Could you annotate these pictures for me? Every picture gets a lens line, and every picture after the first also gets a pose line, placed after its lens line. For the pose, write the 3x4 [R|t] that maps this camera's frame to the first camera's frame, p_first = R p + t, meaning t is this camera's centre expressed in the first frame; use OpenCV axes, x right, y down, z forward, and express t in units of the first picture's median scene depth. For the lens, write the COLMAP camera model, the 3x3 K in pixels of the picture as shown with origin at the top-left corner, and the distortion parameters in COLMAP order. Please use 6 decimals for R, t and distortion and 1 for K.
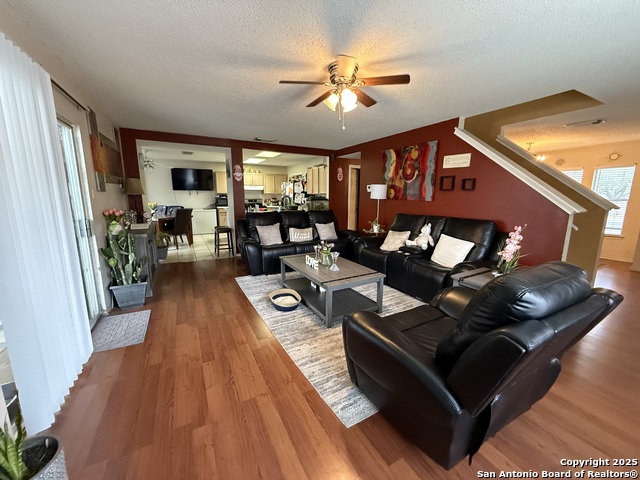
lens RADIAL K [[254.4, 0, 318.5], [0, 254.4, 239.7], [0, 0, 1]] dist [-0.000679, 0.000202]
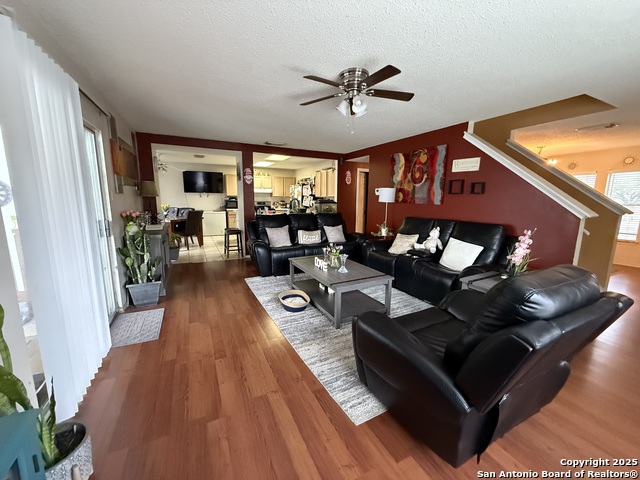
lens RADIAL K [[254.4, 0, 318.5], [0, 254.4, 239.7], [0, 0, 1]] dist [-0.000679, 0.000202]
pose [[0.999598, 0.009939, -0.026566, -0.008197], [-0.010236, 0.999886, -0.011086, 0.002398], [0.026453, 0.011353, 0.999586, -0.014829]]
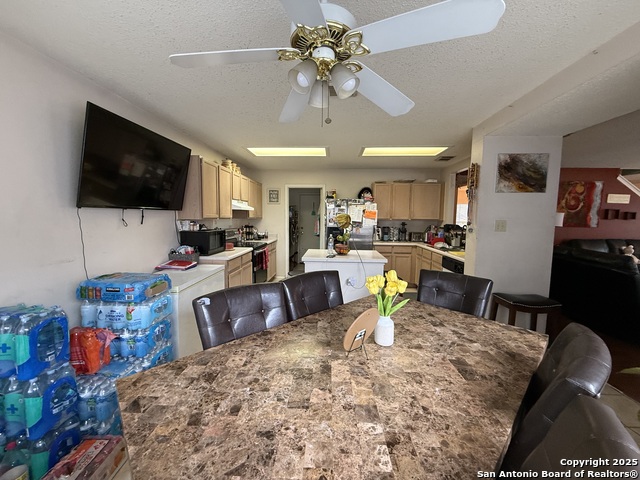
lens RADIAL K [[254.4, 0, 318.5], [0, 254.4, 239.7], [0, 0, 1]] dist [-0.000679, 0.000202]
pose [[0.518908, -0.077469, 0.851313, -1.561263], [0.140859, 0.990021, 0.004233, -0.334223], [-0.843145, 0.117719, 0.524641, 1.731777]]
